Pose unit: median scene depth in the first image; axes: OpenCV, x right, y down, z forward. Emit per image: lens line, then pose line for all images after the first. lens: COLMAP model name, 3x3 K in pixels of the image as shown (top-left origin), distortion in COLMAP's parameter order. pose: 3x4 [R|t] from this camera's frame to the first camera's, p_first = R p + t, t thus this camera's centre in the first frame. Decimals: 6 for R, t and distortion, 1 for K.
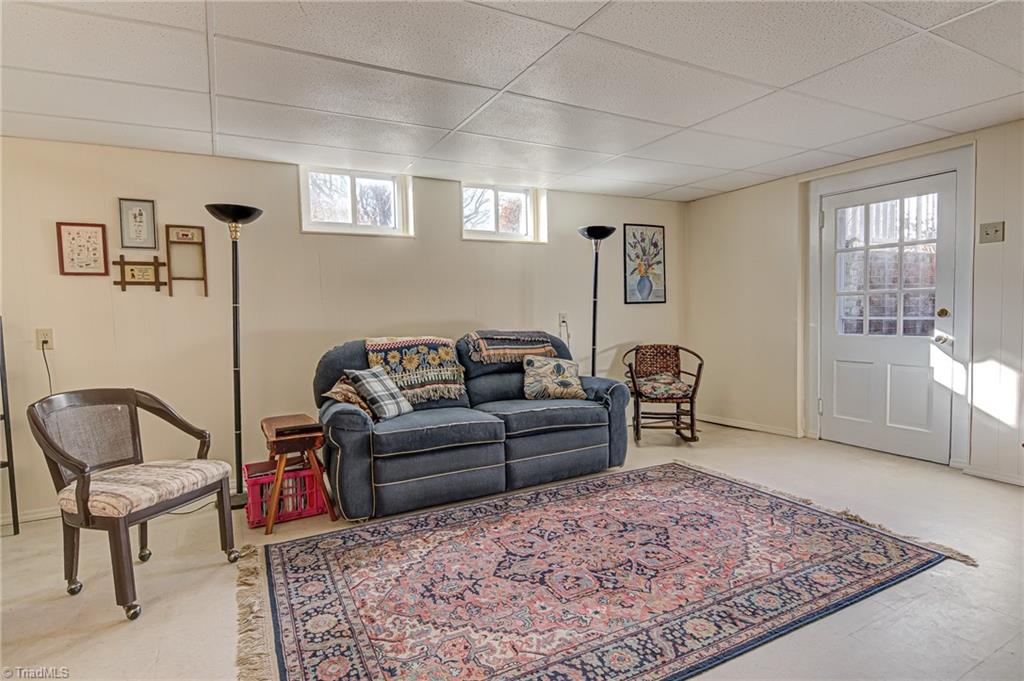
lens RADIAL K [[553.1, 0, 509.0], [0, 553.1, 341.0], [0, 0, 1]] dist [0.027460, -0.025230]
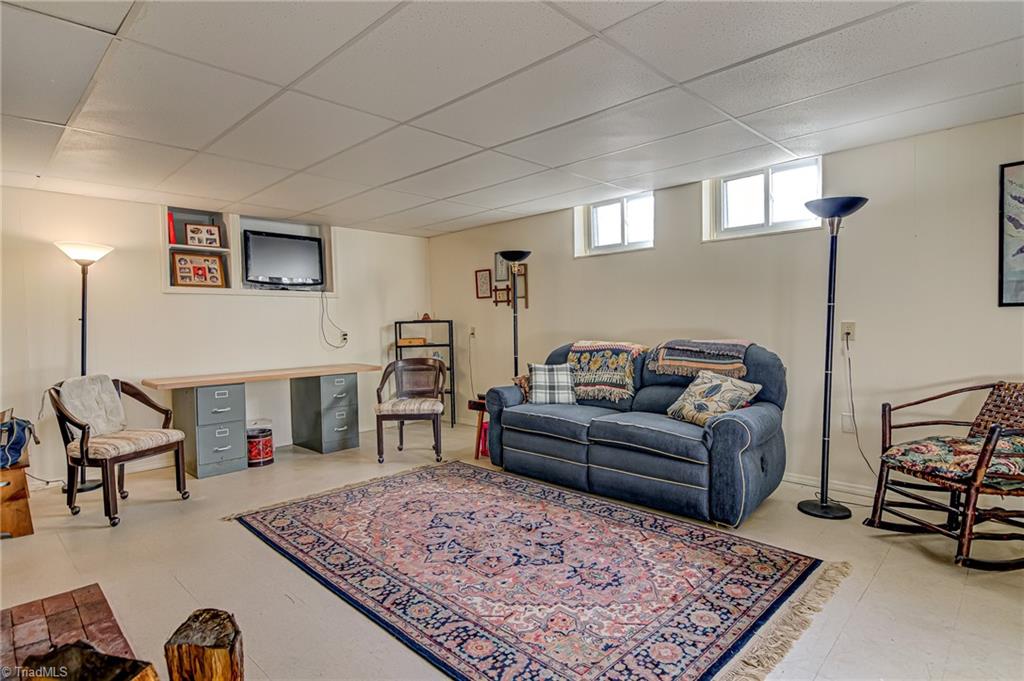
lens RADIAL K [[553.1, 0, 509.0], [0, 553.1, 341.0], [0, 0, 1]] dist [0.027460, -0.025230]
pose [[0.268359, 0.054529, -0.961774, 1.042803], [-0.036157, 0.998263, 0.046509, -0.066539], [0.962640, 0.022294, 0.269865, 0.607486]]
